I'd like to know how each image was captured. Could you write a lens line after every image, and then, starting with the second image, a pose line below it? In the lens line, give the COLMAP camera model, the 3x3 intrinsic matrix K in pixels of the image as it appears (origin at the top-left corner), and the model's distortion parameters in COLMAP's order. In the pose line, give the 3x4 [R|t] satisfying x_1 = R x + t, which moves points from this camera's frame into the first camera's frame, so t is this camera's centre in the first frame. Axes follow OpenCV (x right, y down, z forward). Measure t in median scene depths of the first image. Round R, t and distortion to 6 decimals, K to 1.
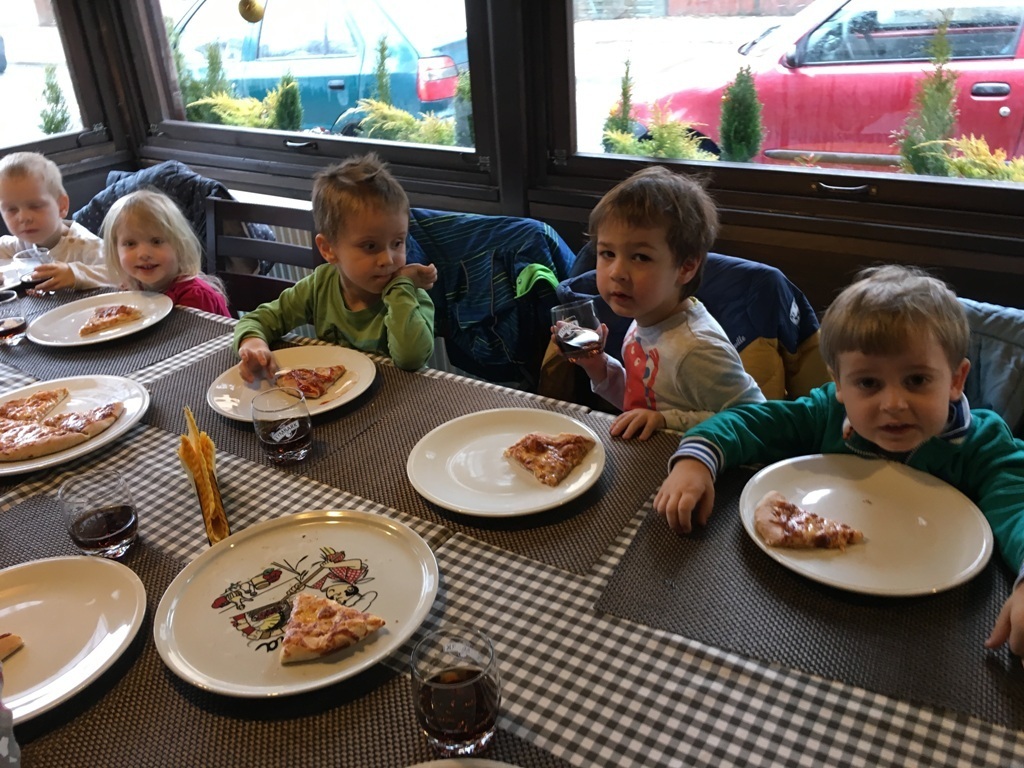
lens RADIAL K [[871.7, 0, 513.4], [0, 871.7, 374.0], [0, 0, 1]] dist [0.087952, -0.123080]
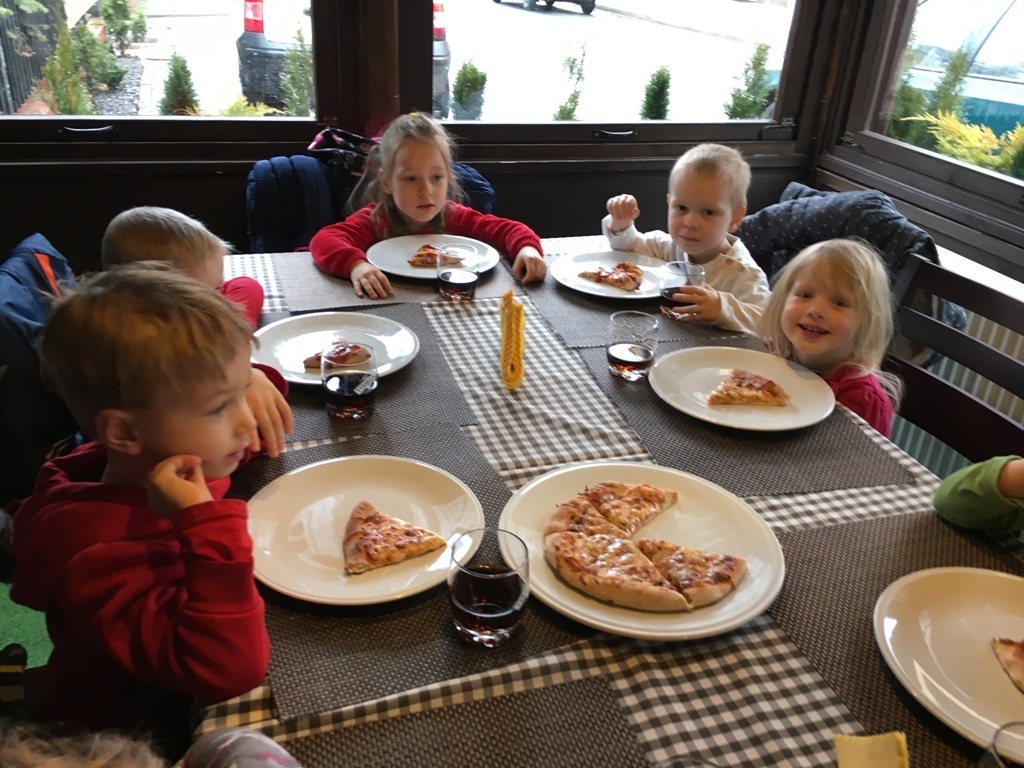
lens RADIAL K [[873.0, 0, 512.0], [0, 873.0, 384.0], [0, 0, 1]] dist [0.091043, -0.143098]
pose [[0.767217, 0.373377, -0.521506, -0.201288], [-0.365230, 0.922714, 0.123316, -0.078120], [0.527244, 0.095859, 0.844290, 0.236153]]
